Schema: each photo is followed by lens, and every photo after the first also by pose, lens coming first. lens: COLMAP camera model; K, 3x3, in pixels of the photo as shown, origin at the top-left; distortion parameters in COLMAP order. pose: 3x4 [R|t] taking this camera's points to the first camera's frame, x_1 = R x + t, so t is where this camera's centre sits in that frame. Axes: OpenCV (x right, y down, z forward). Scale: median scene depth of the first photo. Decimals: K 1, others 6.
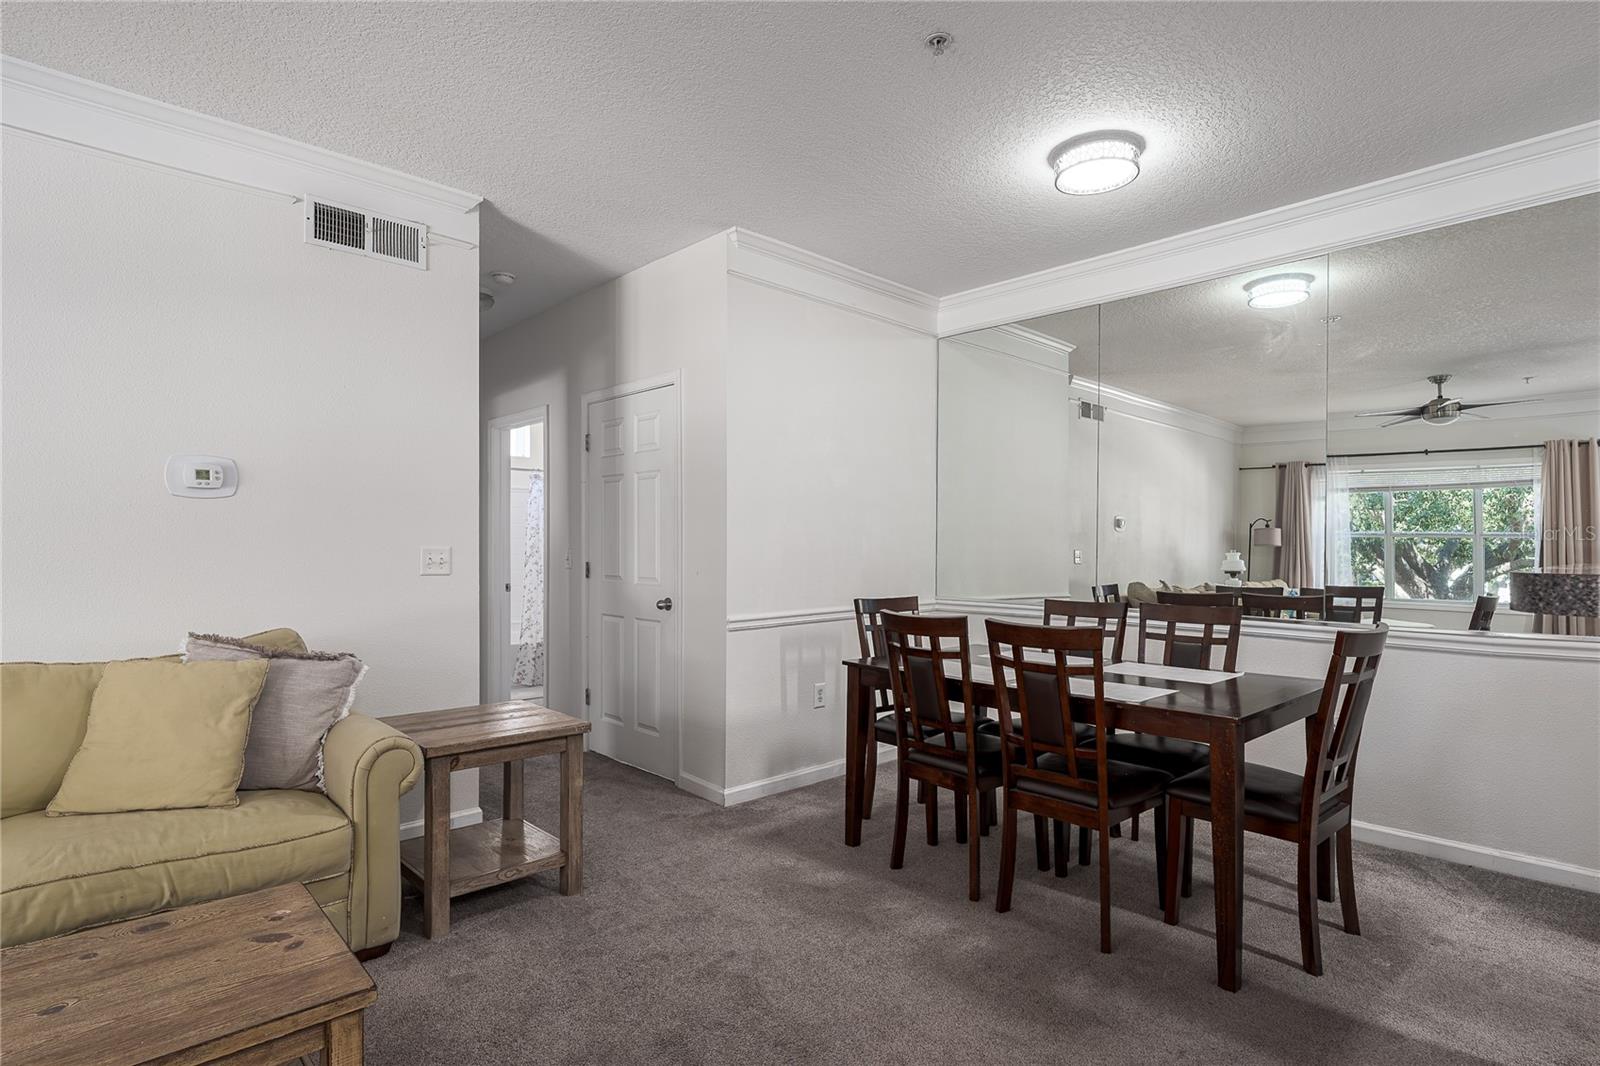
lens RADIAL K [[802.8, 0, 804.3], [0, 802.8, 554.1], [0, 0, 1]] dist [-0.000005, -0.000691]
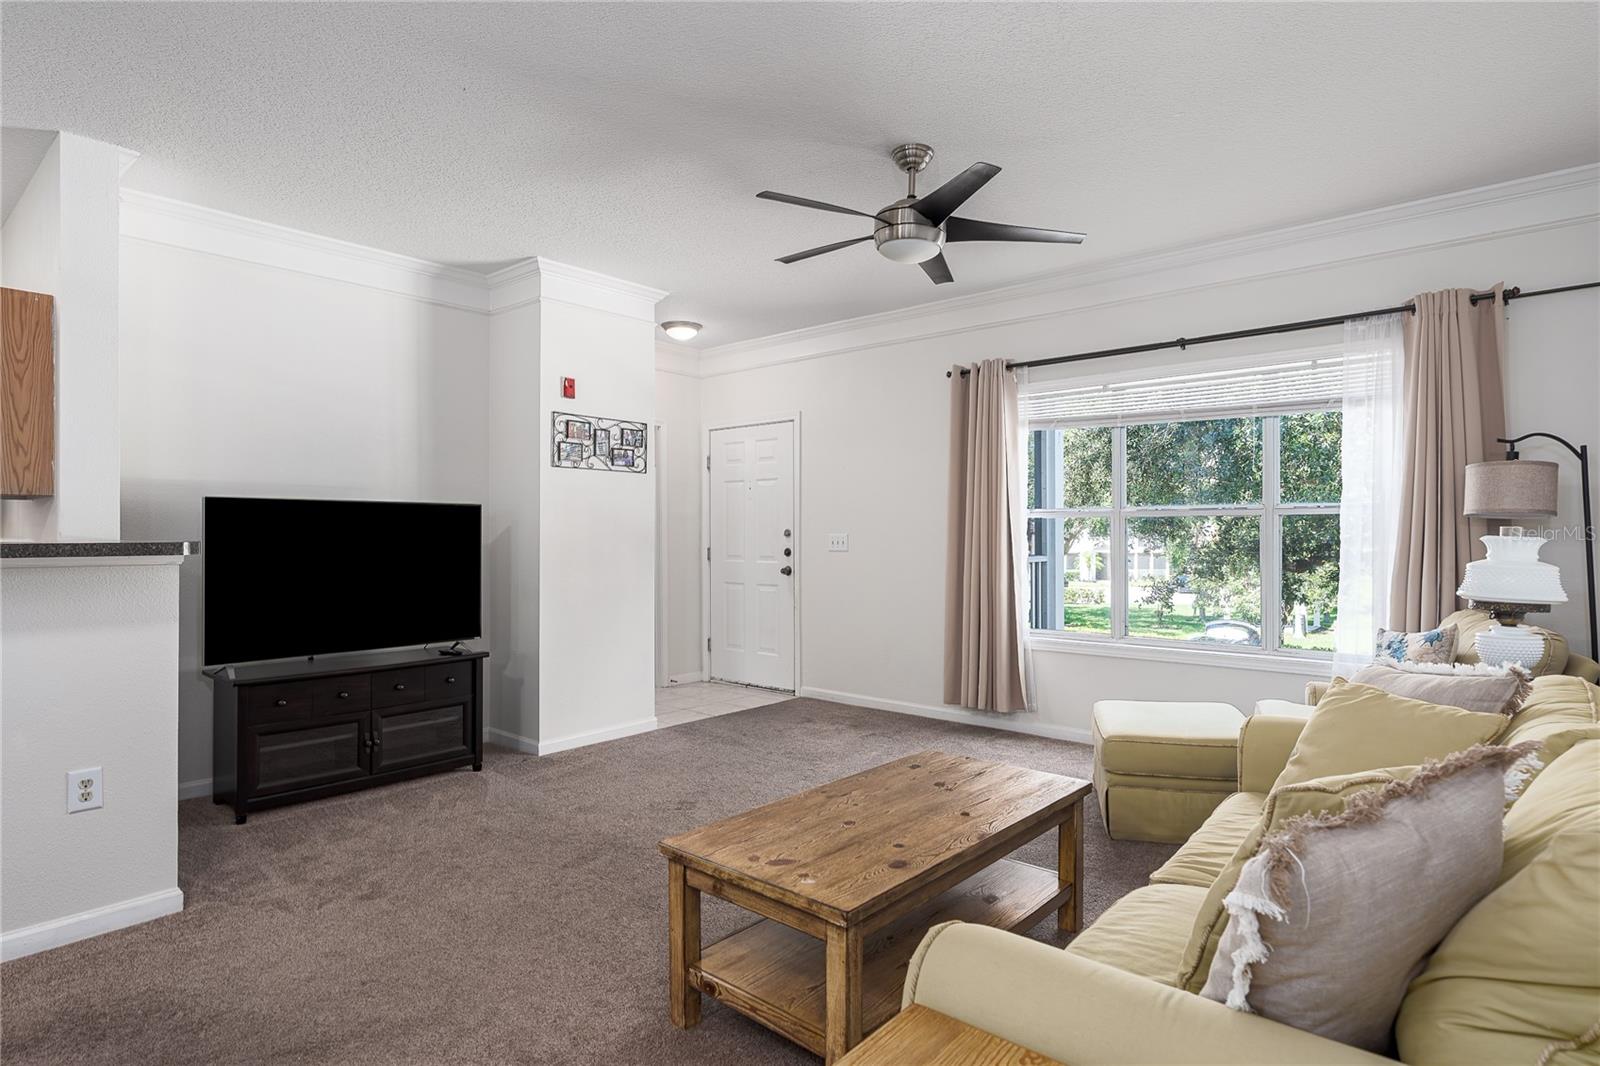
lens RADIAL K [[849.6, 0, 804.2], [0, 849.6, 527.9], [0, 0, 1]] dist [0.000249, -0.000231]
pose [[-0.994421, -0.000695, -0.105484, -0.288908], [-0.000533, 0.999999, -0.001566, -0.008155], [0.105485, -0.001501, -0.994420, 1.157955]]
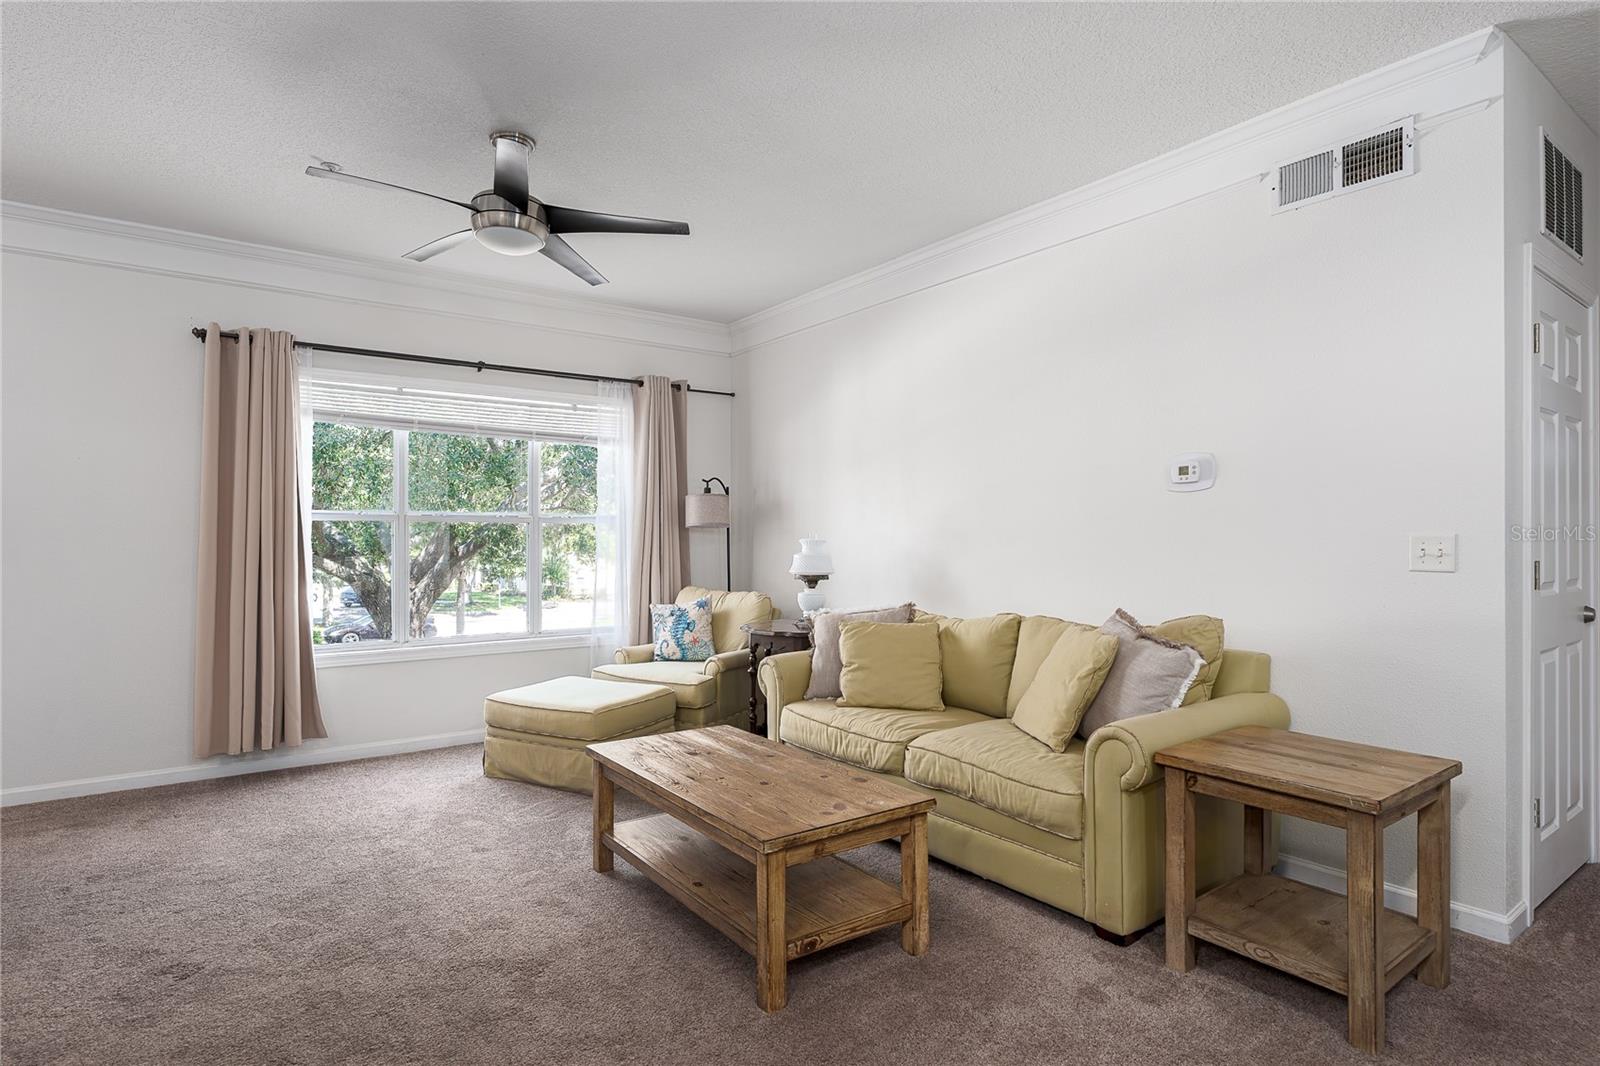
lens RADIAL K [[849.6, 0, 802.1], [0, 849.6, 535.0], [0, 0, 1]] dist [0.000249, -0.000231]
pose [[-0.123027, -0.004234, -0.992394, 0.445972], [-0.004002, 0.999985, -0.003771, -0.003012], [0.992395, 0.003507, -0.123042, 0.573934]]
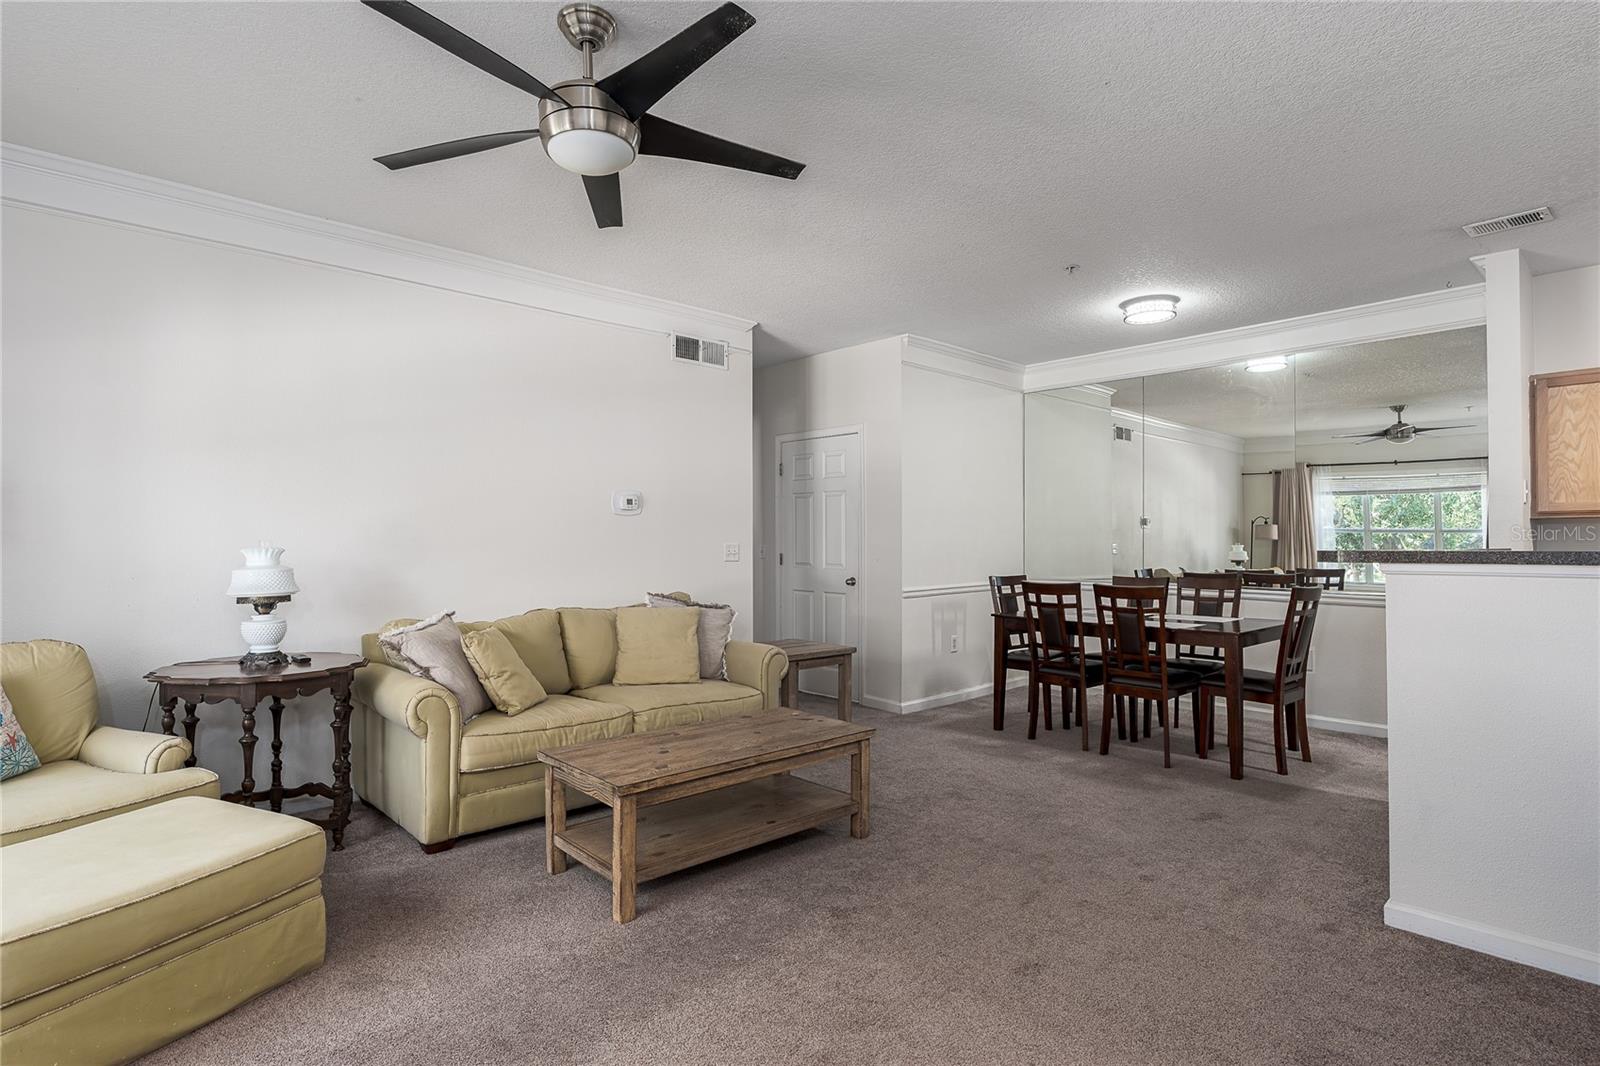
lens RADIAL K [[802.8, 0, 803.5], [0, 802.8, 533.4], [0, 0, 1]] dist [-0.000005, -0.000691]
pose [[0.999972, -0.003645, -0.006525, -0.341182], [0.003523, 0.999822, -0.018555, 0.001171], [0.006591, 0.018531, 0.999807, -0.649814]]
